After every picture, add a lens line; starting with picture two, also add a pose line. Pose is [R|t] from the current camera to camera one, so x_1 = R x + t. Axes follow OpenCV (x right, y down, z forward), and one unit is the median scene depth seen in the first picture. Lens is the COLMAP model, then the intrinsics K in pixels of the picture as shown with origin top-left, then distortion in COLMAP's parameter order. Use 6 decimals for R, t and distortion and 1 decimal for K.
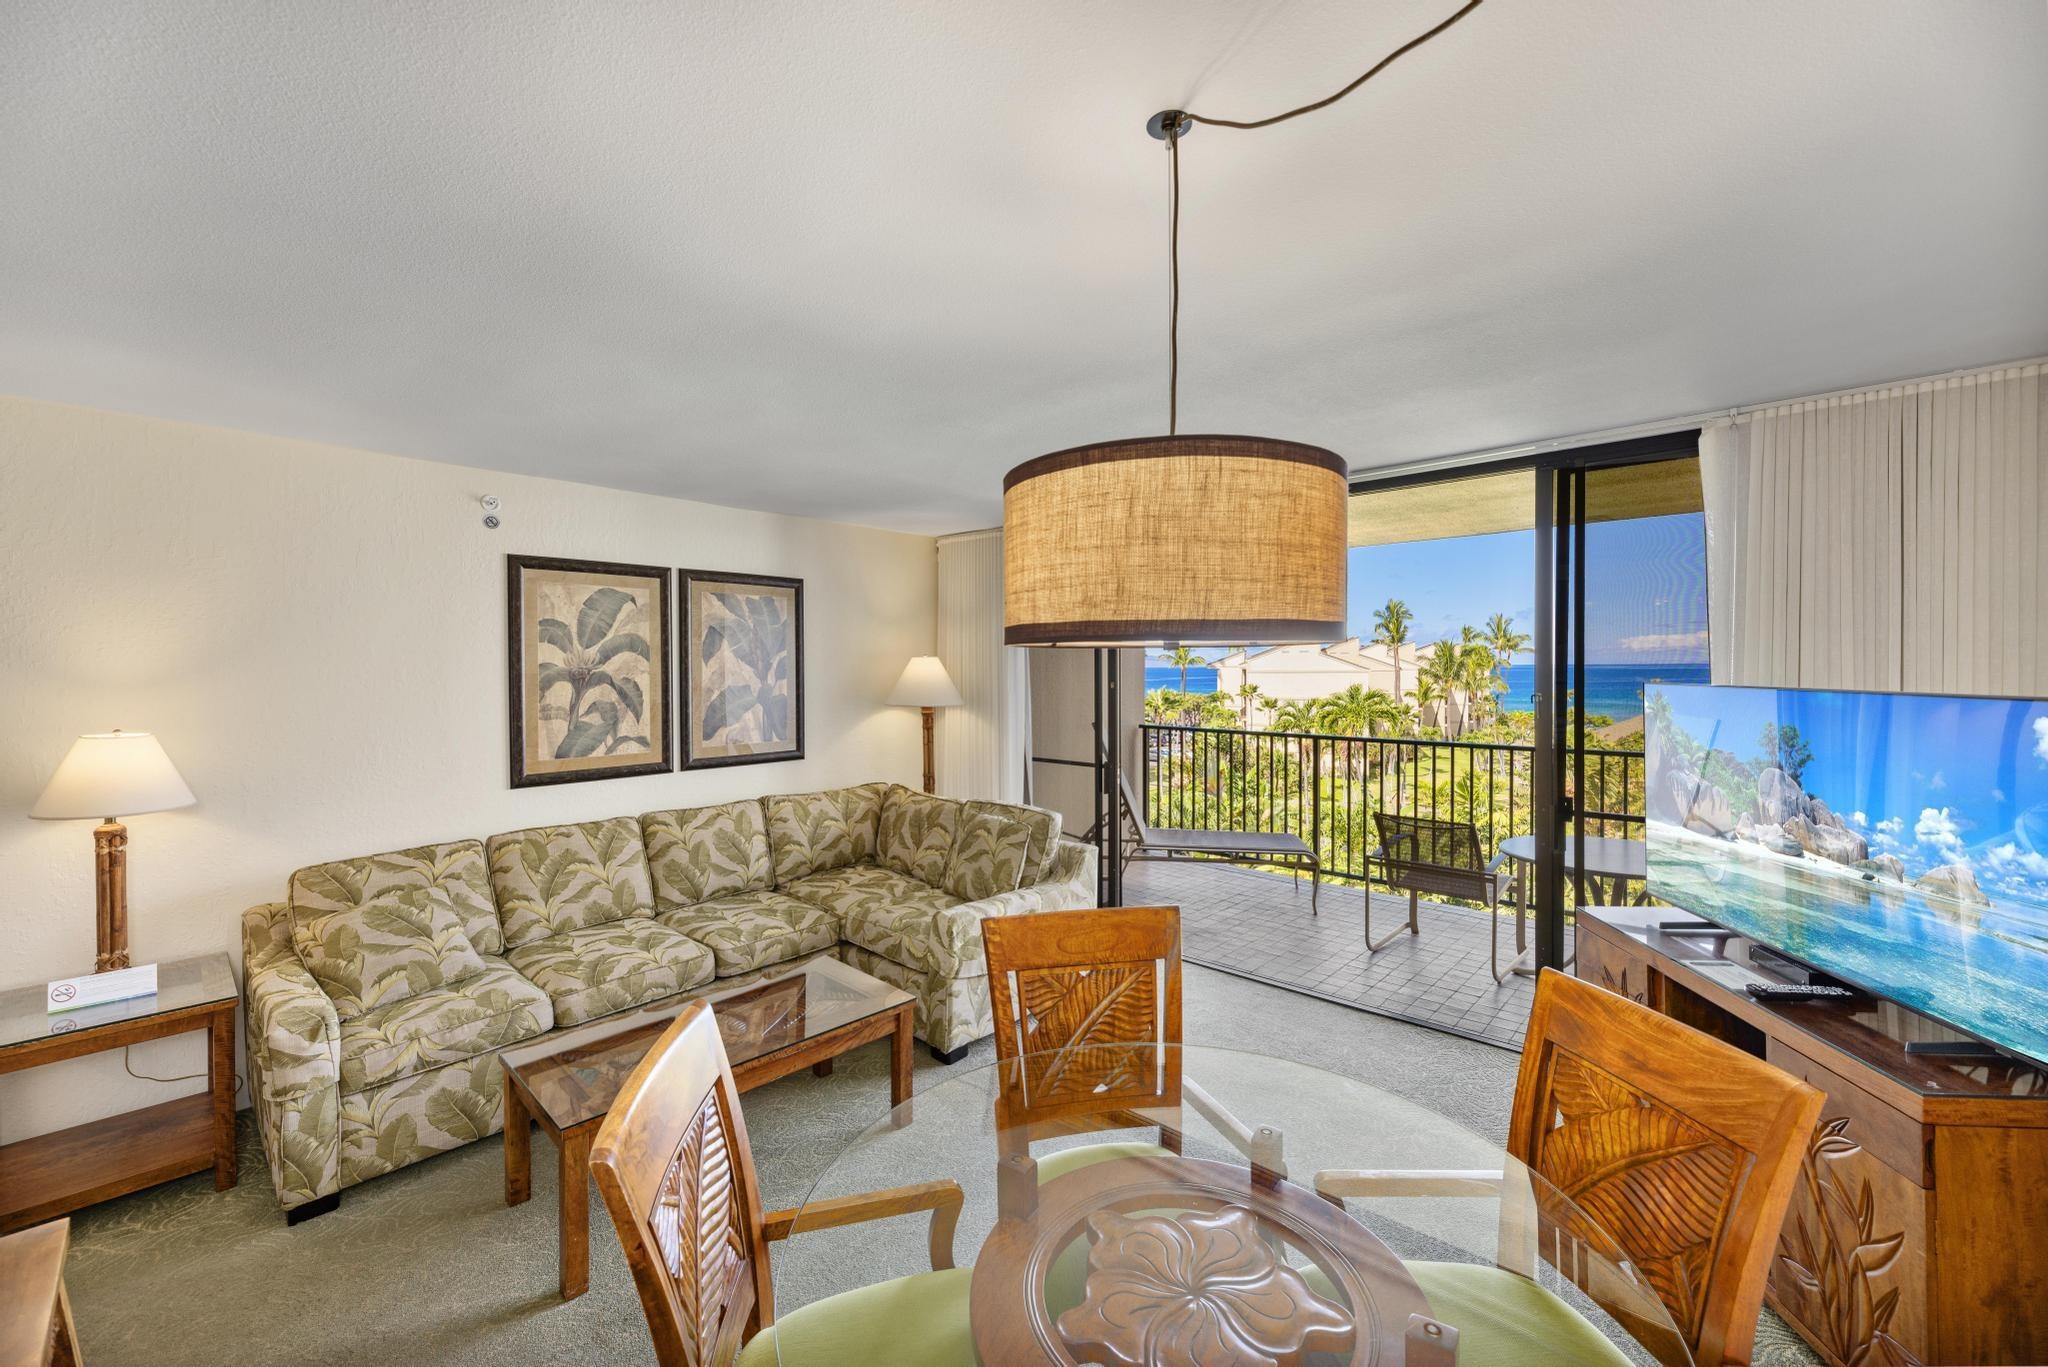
lens RADIAL K [[825.0, 0, 1027.0], [0, 825.0, 675.4], [0, 0, 1]] dist [-0.003162, -0.000143]
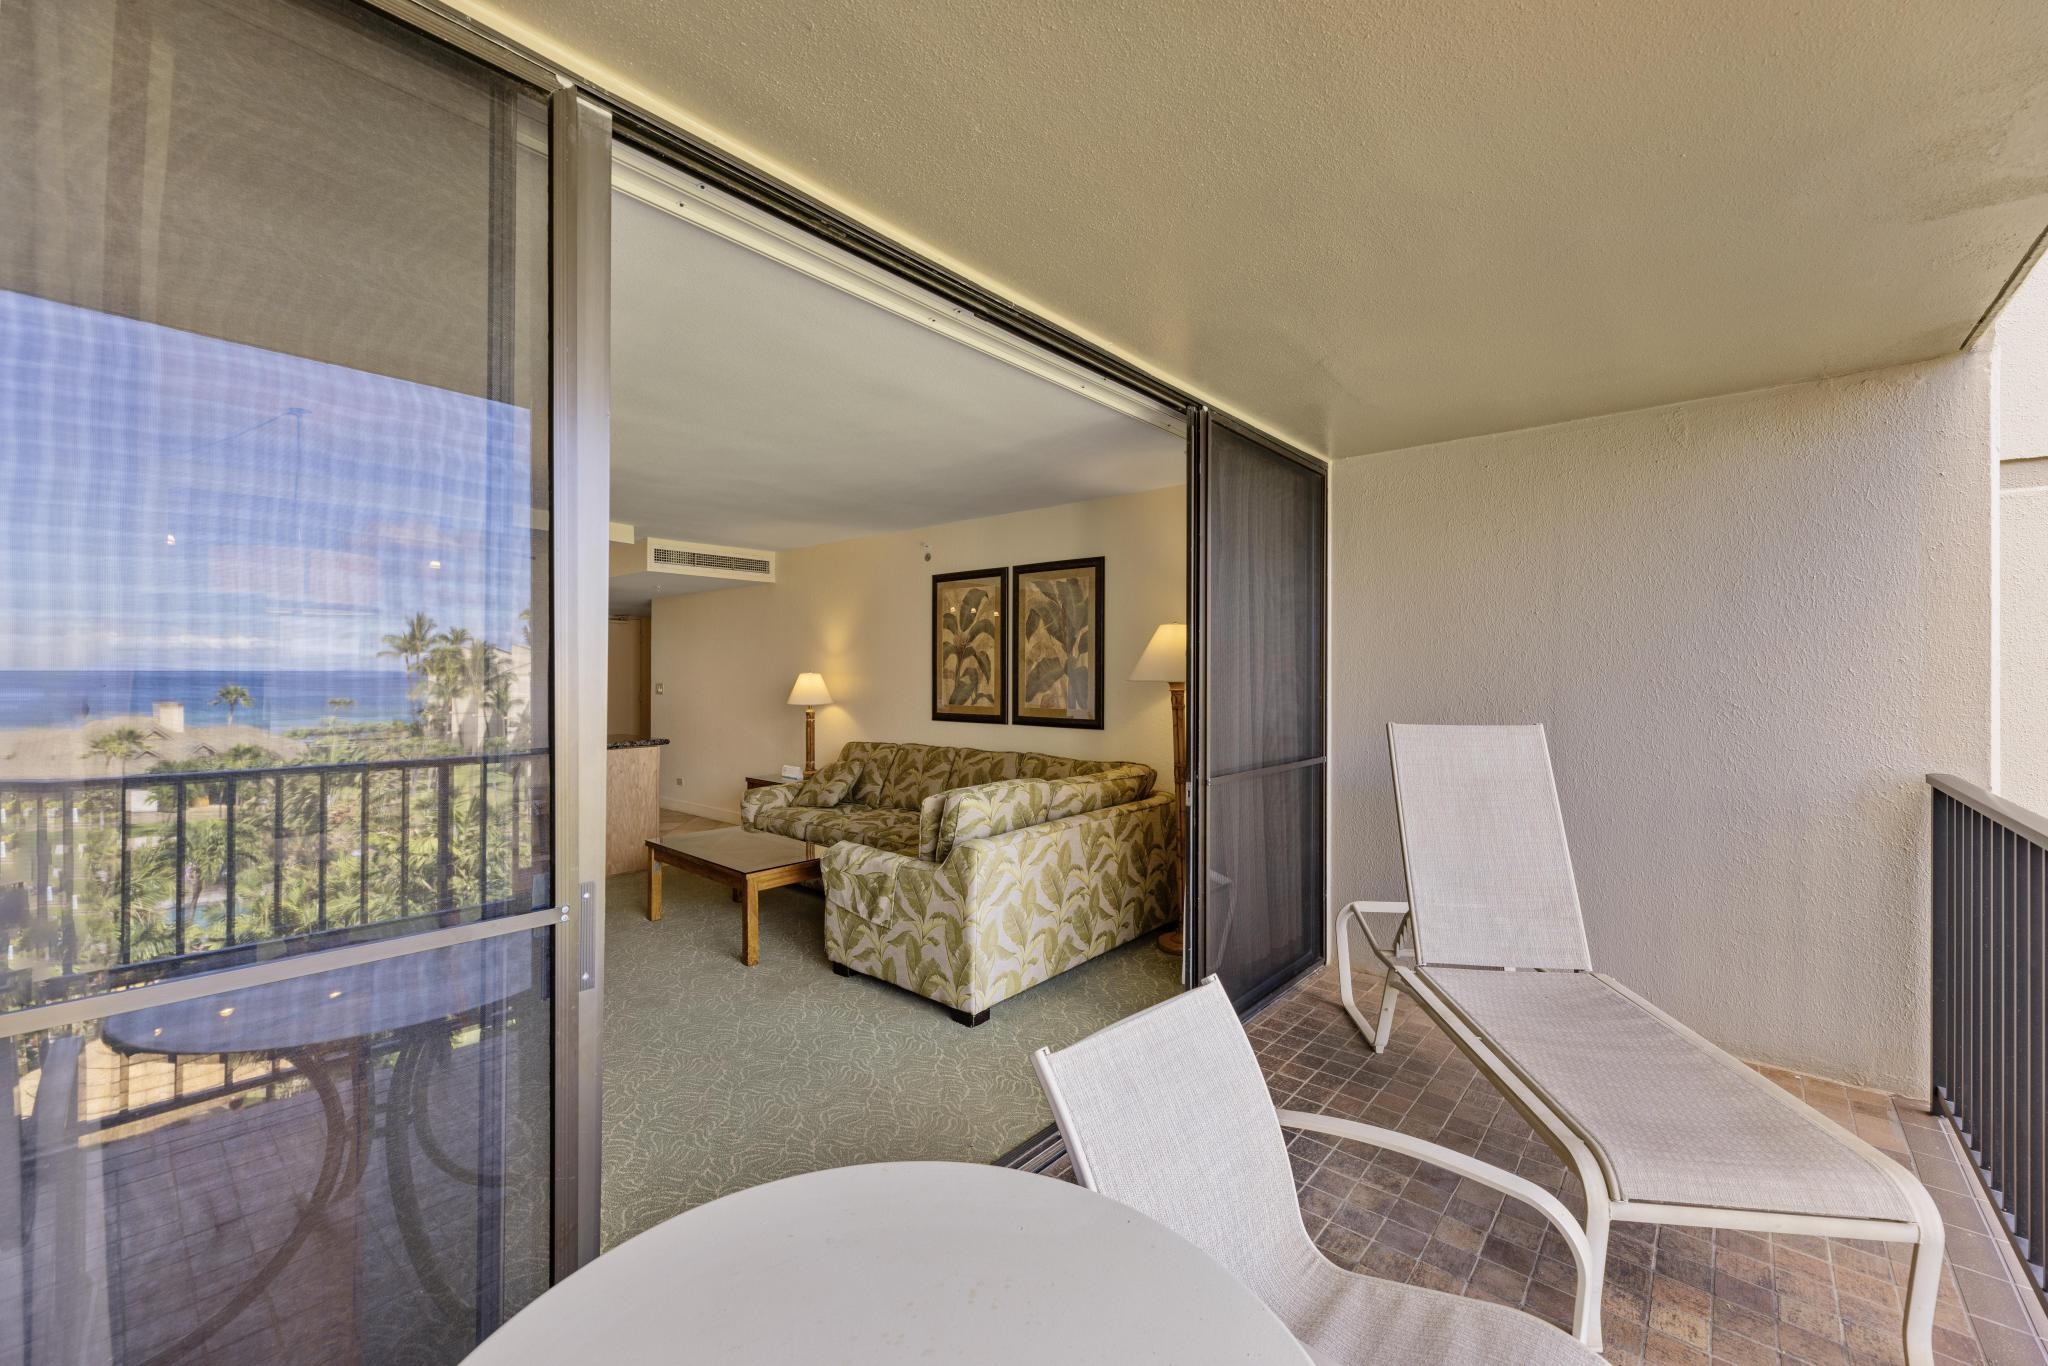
lens RADIAL K [[825.0, 0, 1027.0], [0, 825.0, 674.9], [0, 0, 1]] dist [-0.003162, -0.000143]
pose [[0.033151, 0.003104, -0.999446, 0.939057], [-0.016815, 0.999855, 0.002547, 0.039425], [0.999309, 0.016722, 0.033198, 1.064895]]
